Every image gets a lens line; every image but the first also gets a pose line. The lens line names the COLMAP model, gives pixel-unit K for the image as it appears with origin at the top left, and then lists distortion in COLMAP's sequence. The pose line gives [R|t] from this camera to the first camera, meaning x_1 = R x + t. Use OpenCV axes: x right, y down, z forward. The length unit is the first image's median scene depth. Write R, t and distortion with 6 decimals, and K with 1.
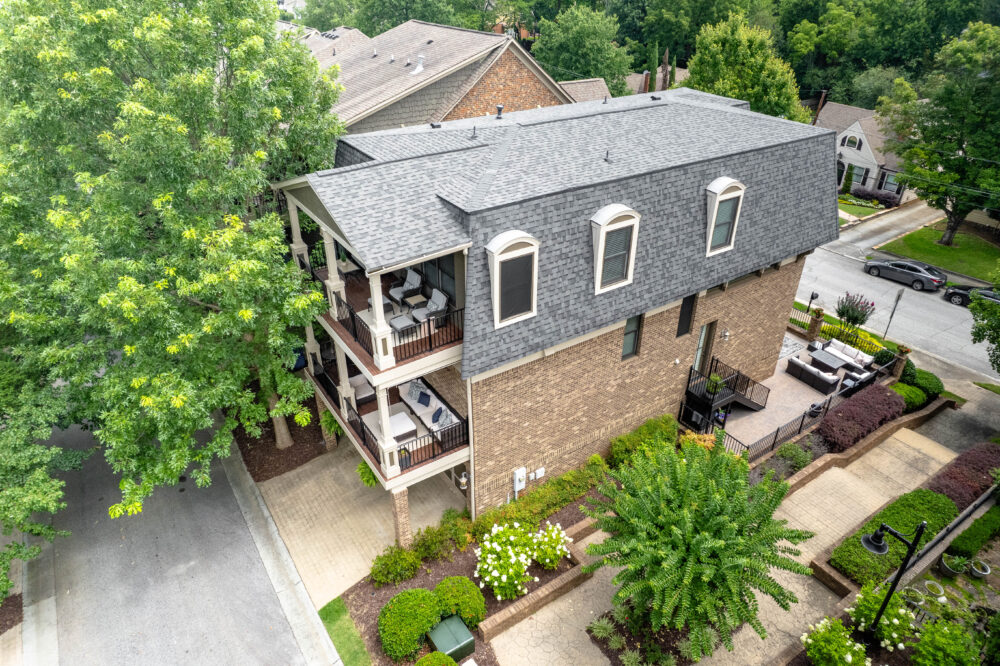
lens RADIAL K [[638.1, 0, 503.9], [0, 638.1, 333.9], [0, 0, 1]] dist [-0.071265, 0.055784]
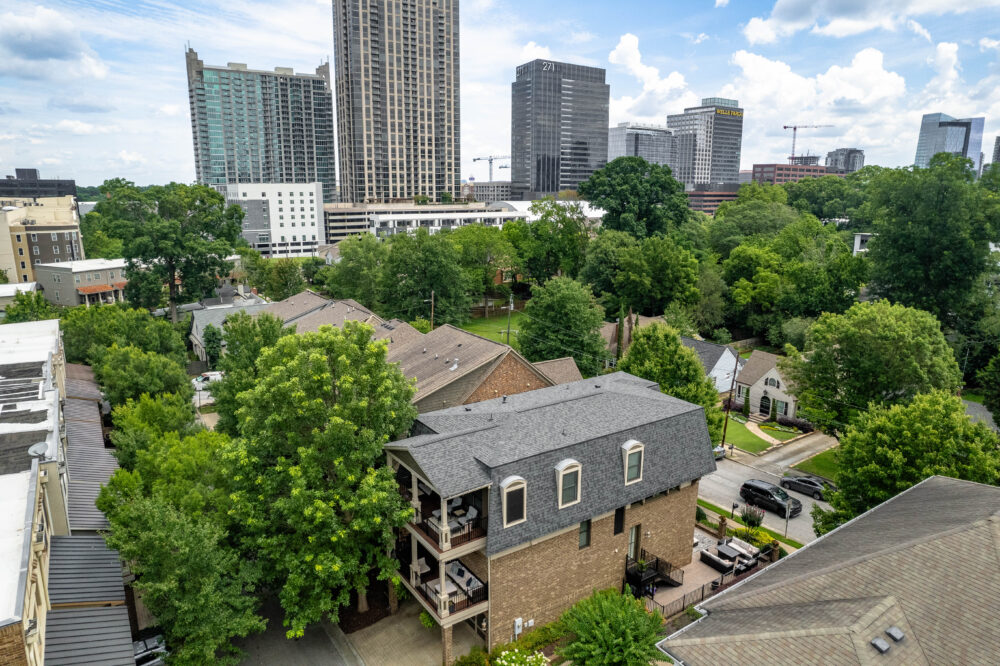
lens RADIAL K [[638.1, 0, 503.8], [0, 638.1, 333.0], [0, 0, 1]] dist [-0.071265, 0.055784]
pose [[0.999993, -0.002438, 0.002900, -0.015280], [0.003234, 0.947937, -0.318441, 0.034038], [-0.001972, 0.318448, 0.947938, -0.782361]]
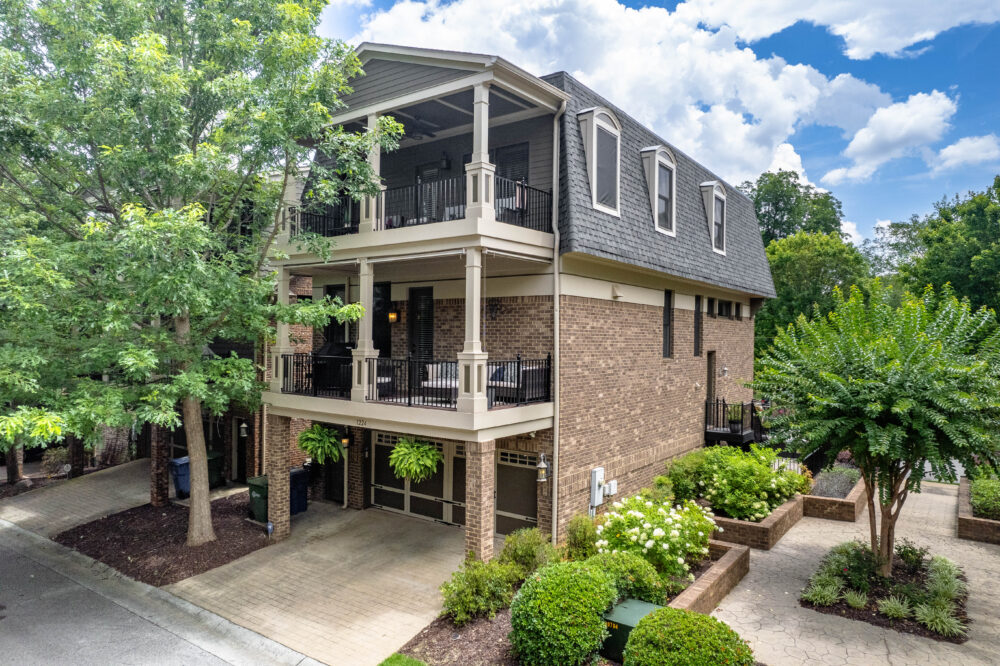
lens RADIAL K [[638.1, 0, 502.4], [0, 638.1, 335.3], [0, 0, 1]] dist [-0.071265, 0.055784]
pose [[0.940614, 0.007267, 0.339401, -0.342179], [0.171592, 0.852477, -0.493801, 0.442345], [-0.292920, 0.522715, 0.800604, 0.374216]]
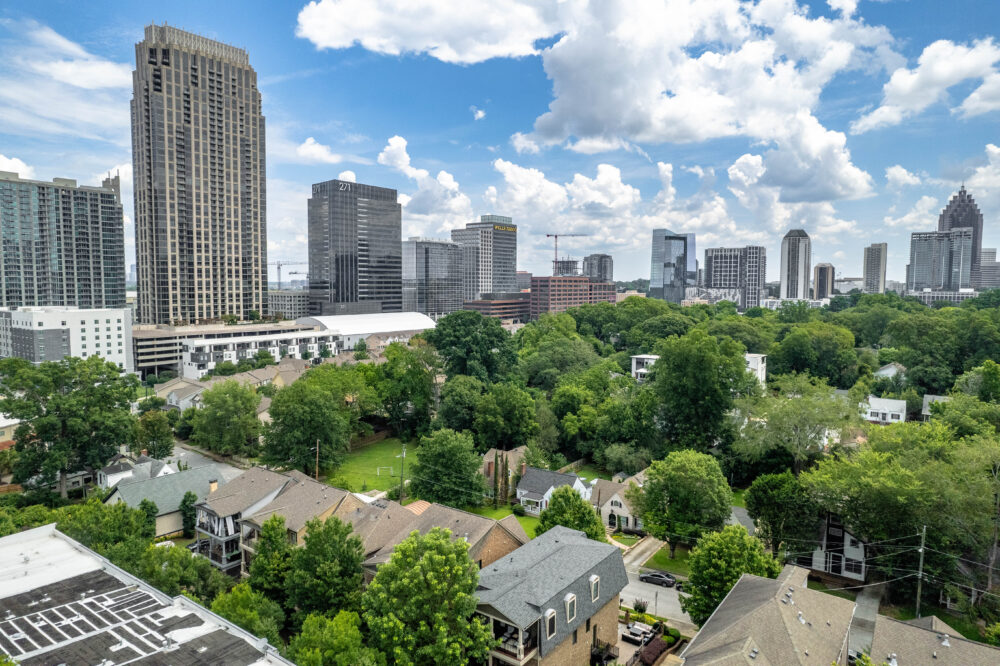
lens RADIAL K [[638.1, 0, 503.2], [0, 638.1, 335.4], [0, 0, 1]] dist [-0.071265, 0.055784]
pose [[0.940001, -0.027200, 0.340085, -1.085216], [0.176284, 0.892162, -0.415897, -0.084883], [-0.292098, 0.450895, 0.843429, -2.014216]]
